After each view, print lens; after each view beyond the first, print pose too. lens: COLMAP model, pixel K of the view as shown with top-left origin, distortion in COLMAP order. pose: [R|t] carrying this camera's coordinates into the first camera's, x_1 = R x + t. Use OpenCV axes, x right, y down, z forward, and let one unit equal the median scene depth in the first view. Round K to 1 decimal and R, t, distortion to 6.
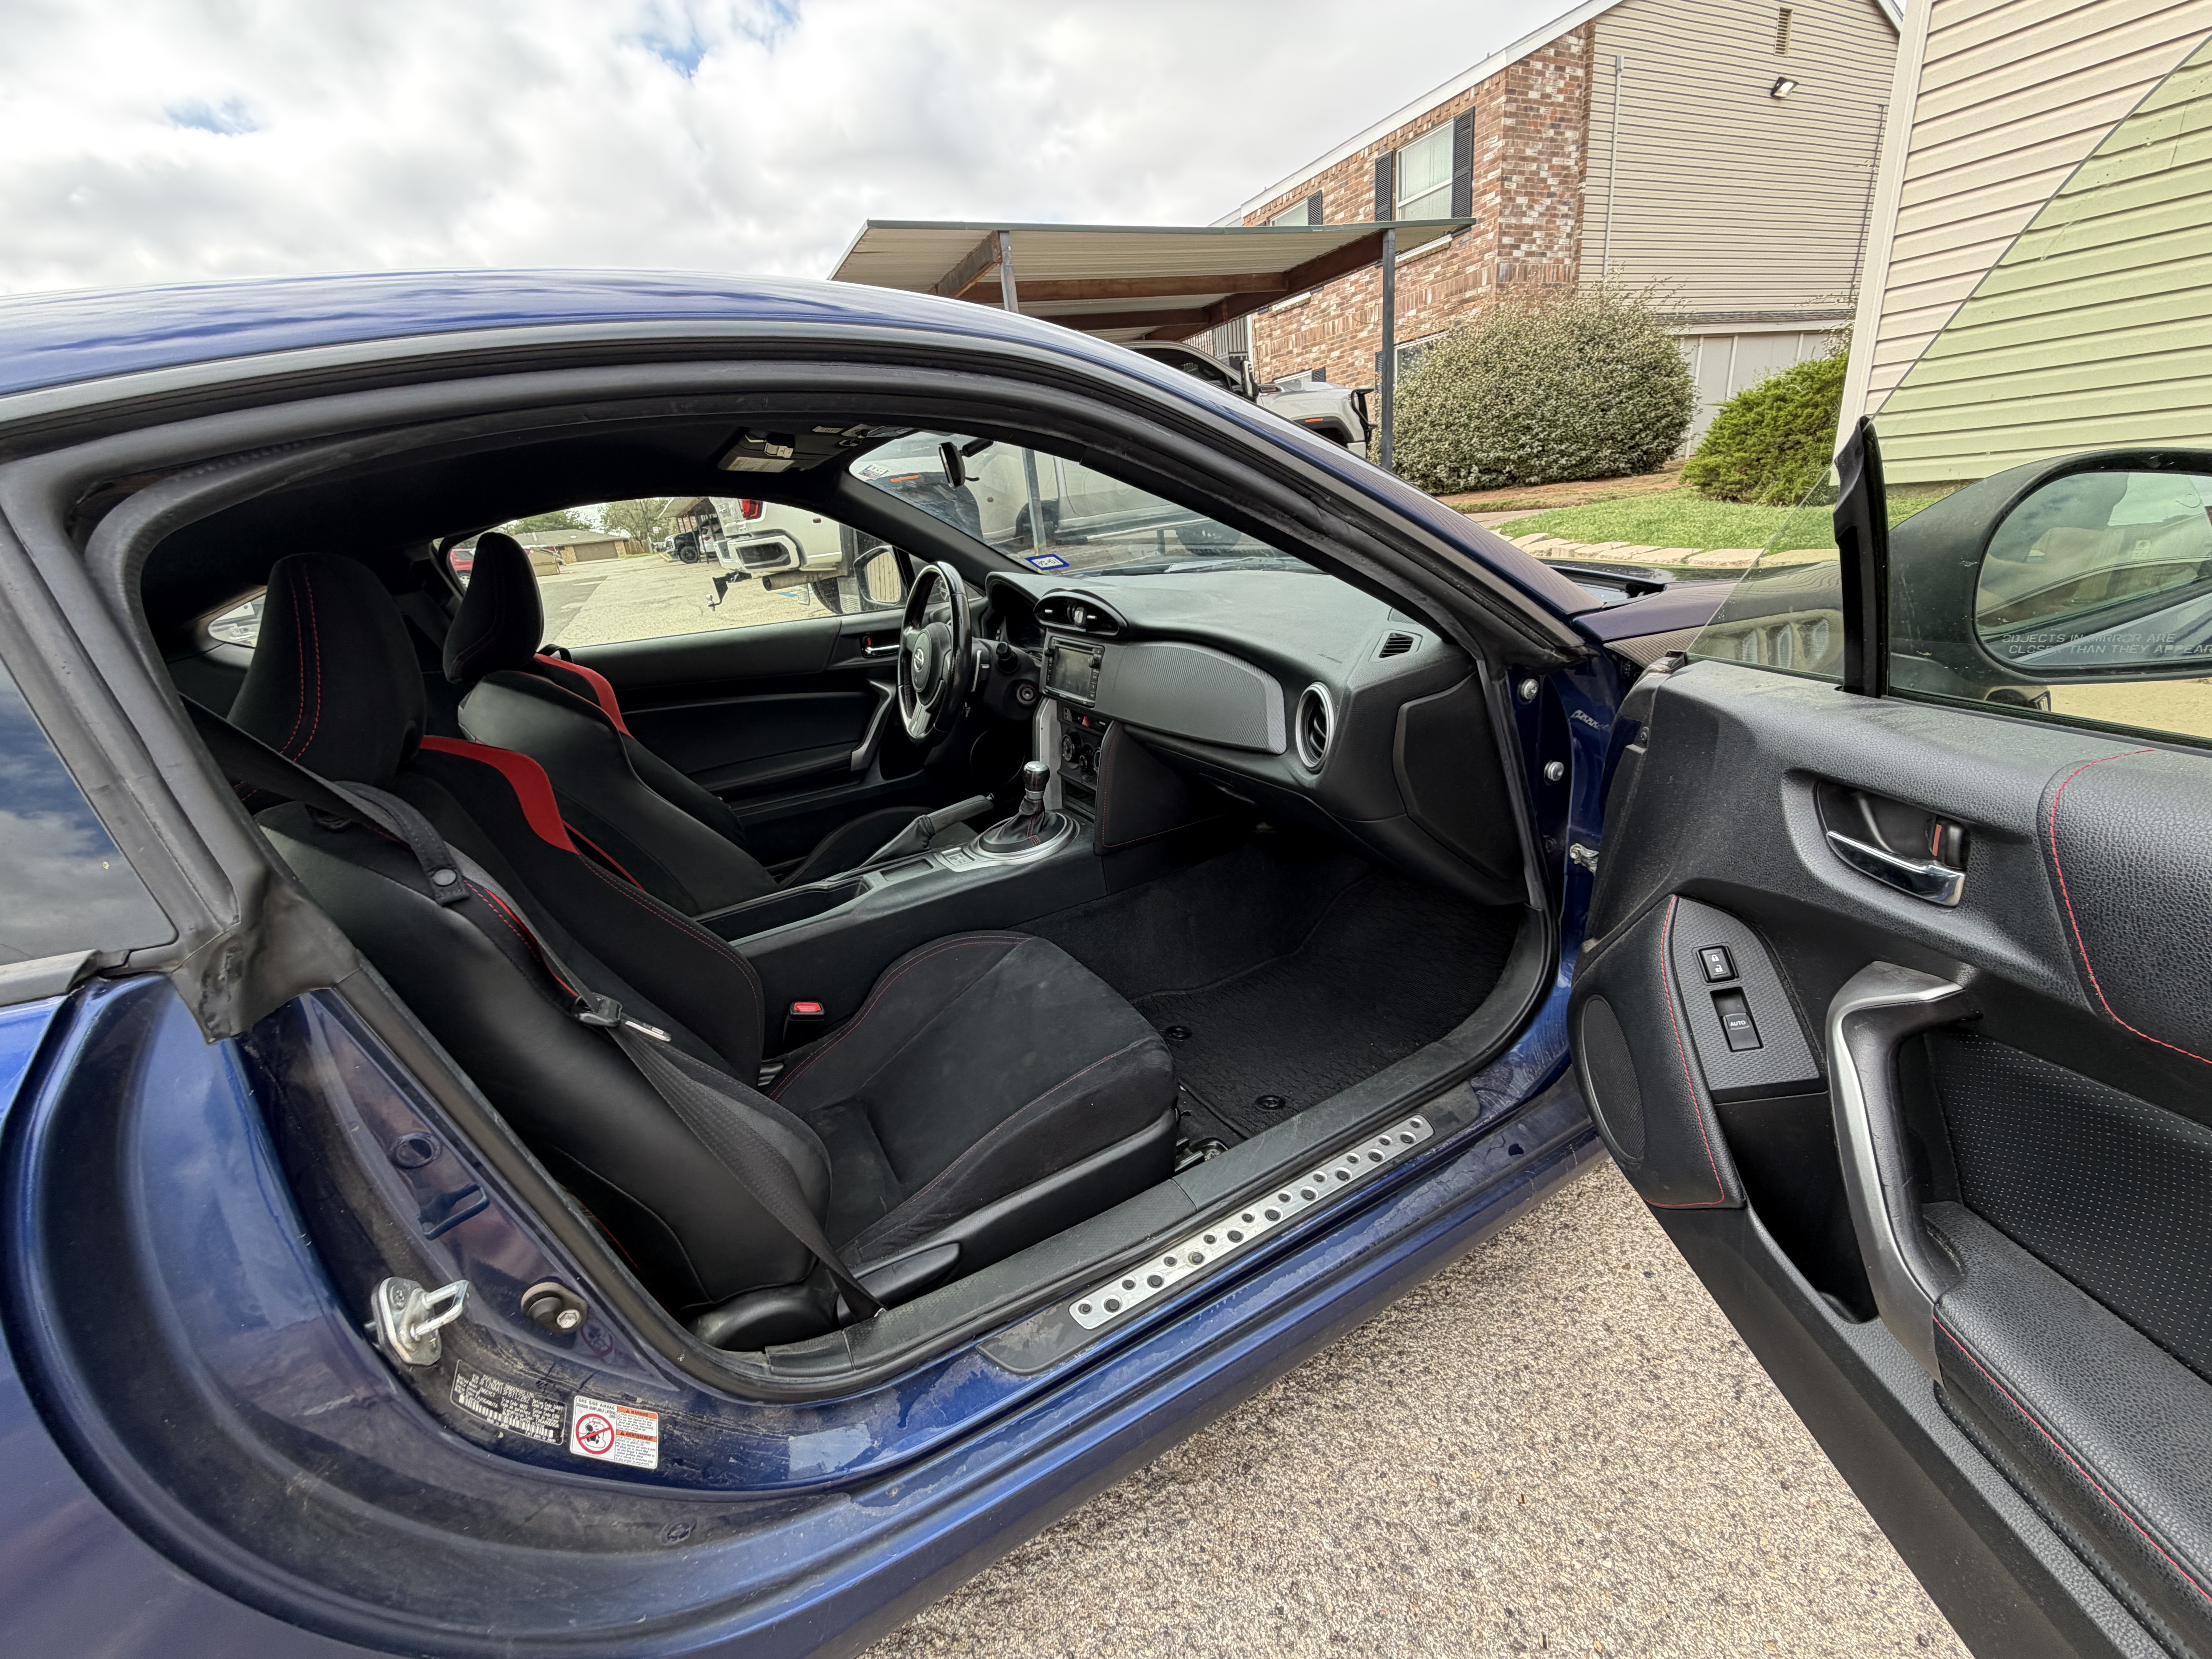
lens RADIAL K [[886.9, 0, 1102.5], [0, 886.9, 828.2], [0, 0, 1]] dist [-0.000302, 0.000367]
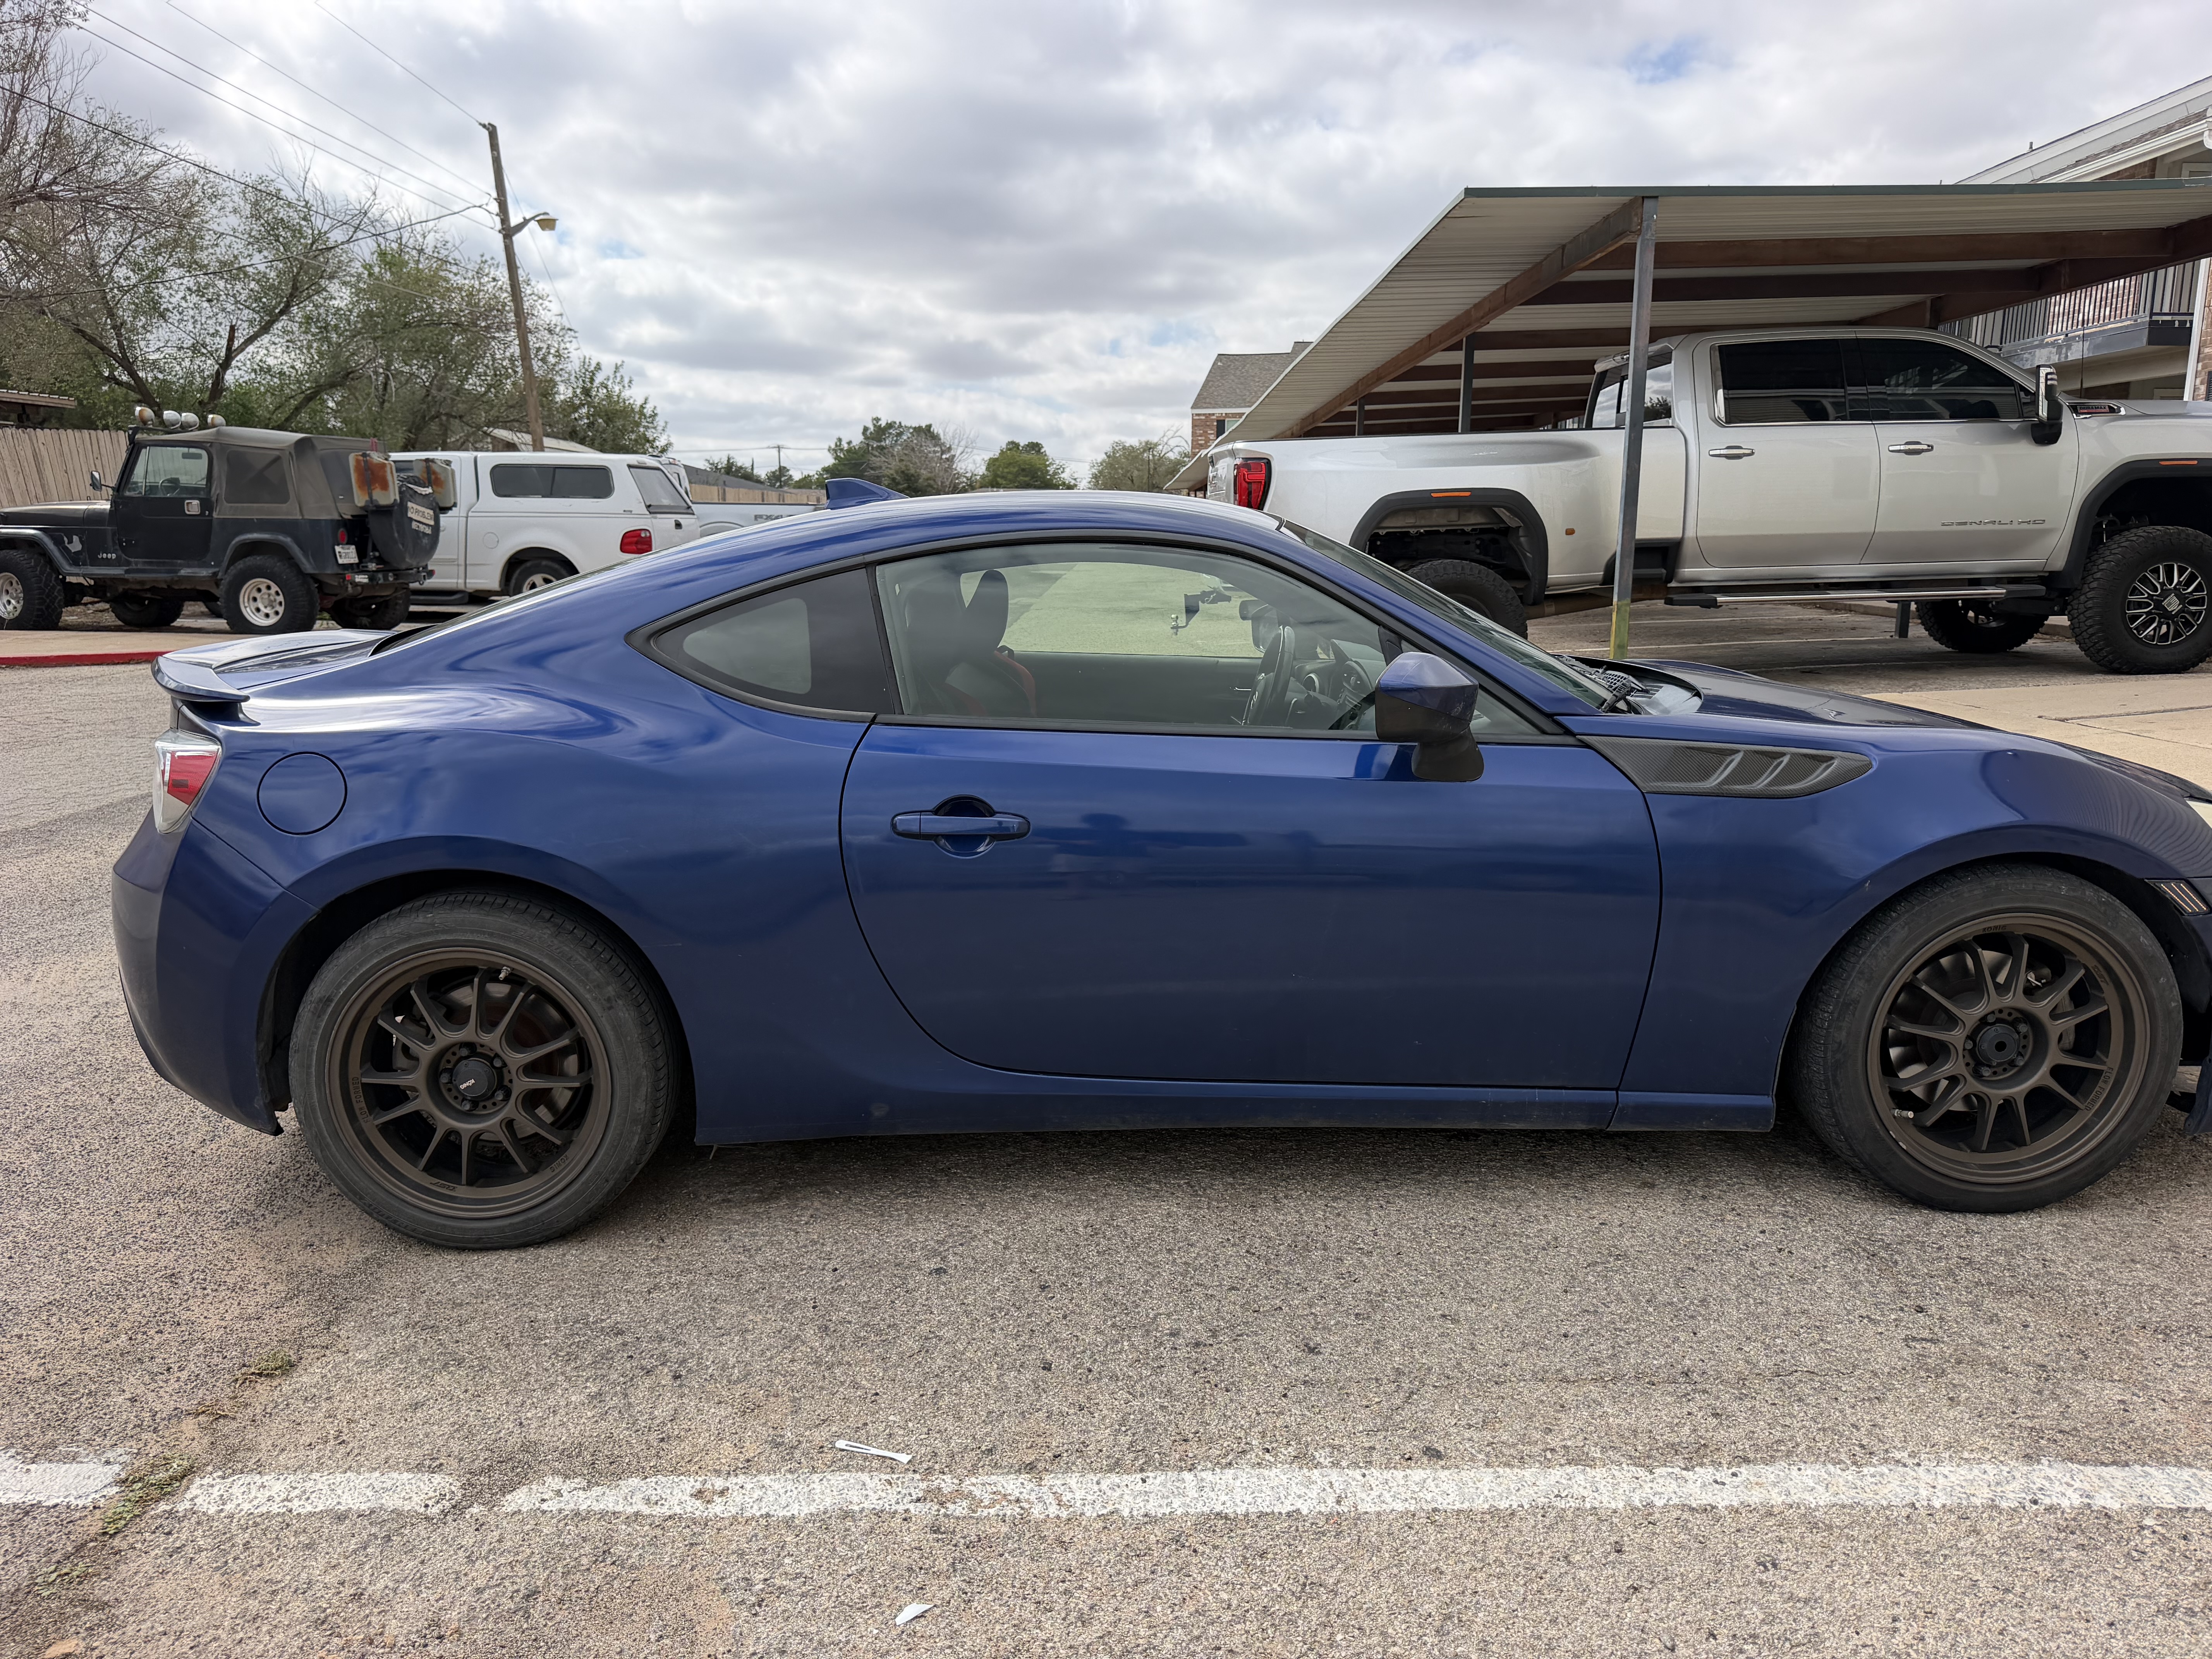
lens RADIAL K [[1564.5, 0, 1073.1], [0, 1564.5, 830.4], [0, 0, 1]] dist [0.000802, -0.007255]
pose [[0.871939, 0.192595, -0.450144, 0.081151], [-0.252099, 0.964748, -0.075551, 0.029845], [0.419725, 0.179356, 0.889754, -0.138575]]
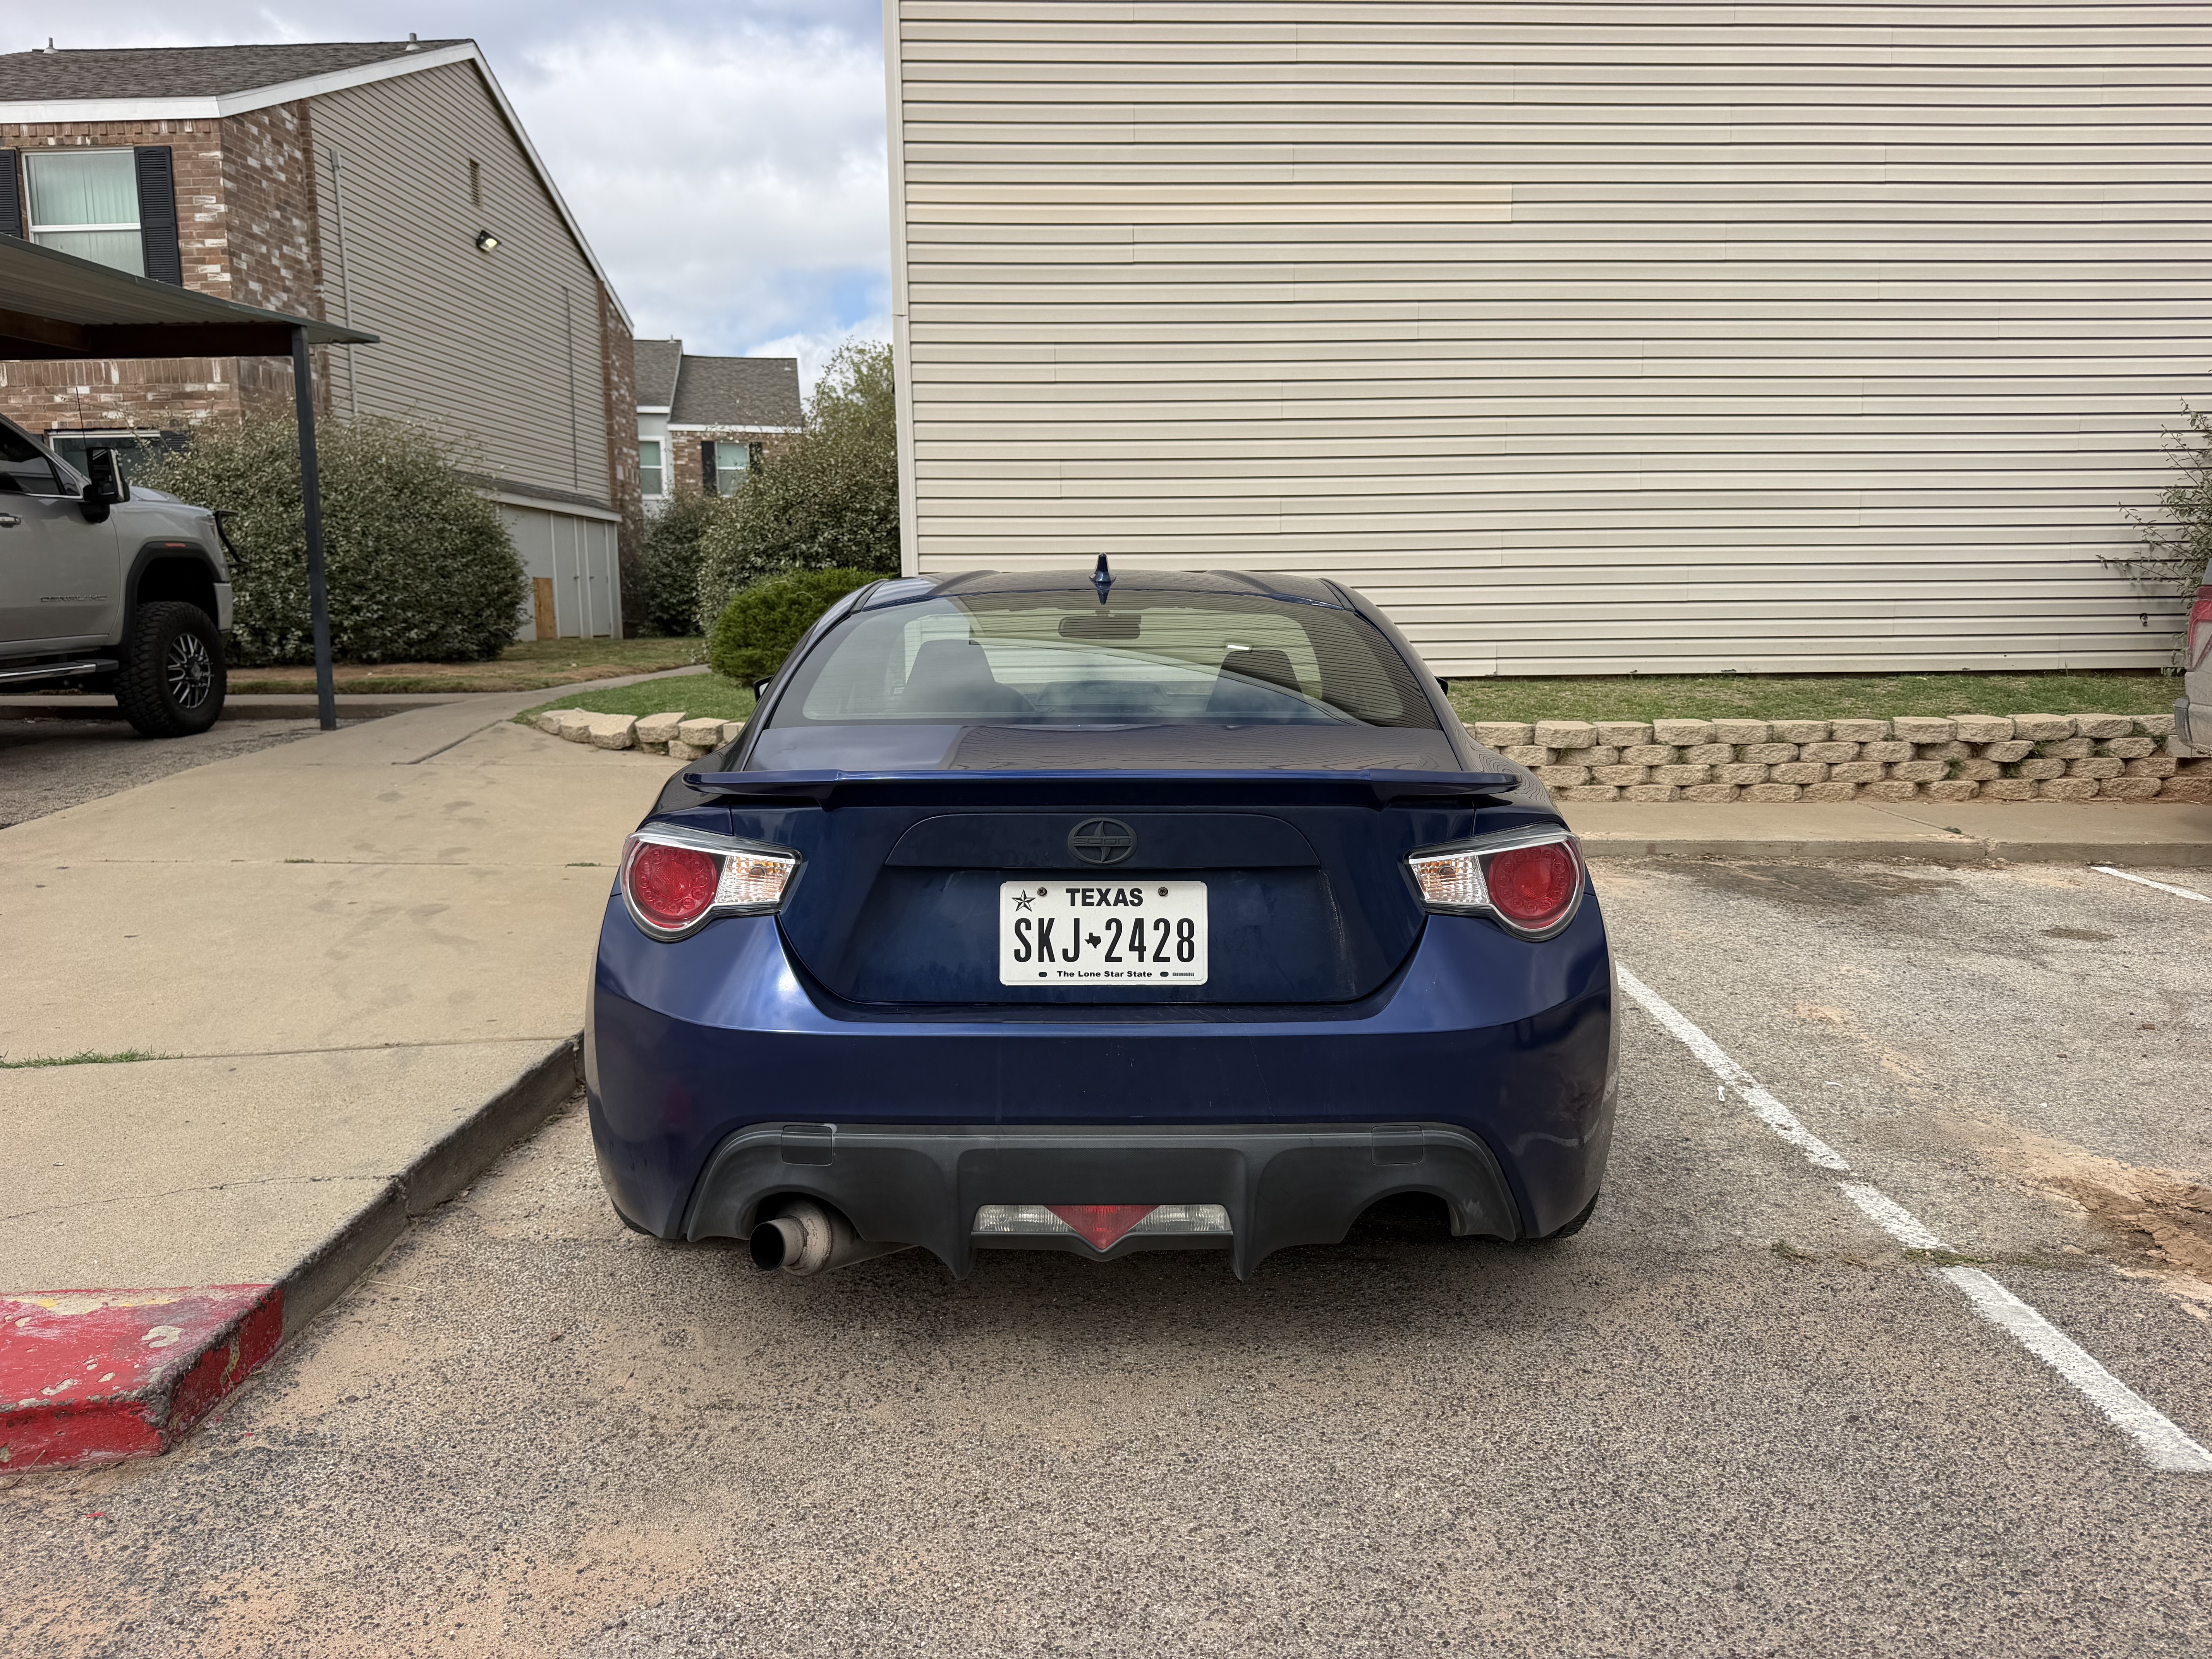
lens RADIAL K [[1566.0, 0, 1097.8], [0, 1566.0, 817.1], [0, 0, 1]] dist [0.053239, -0.060569]
pose [[0.478790, -0.015142, 0.877799, -0.336727], [0.259143, 0.957739, -0.124827, 0.041306], [-0.838812, 0.287241, 0.462480, -0.042725]]
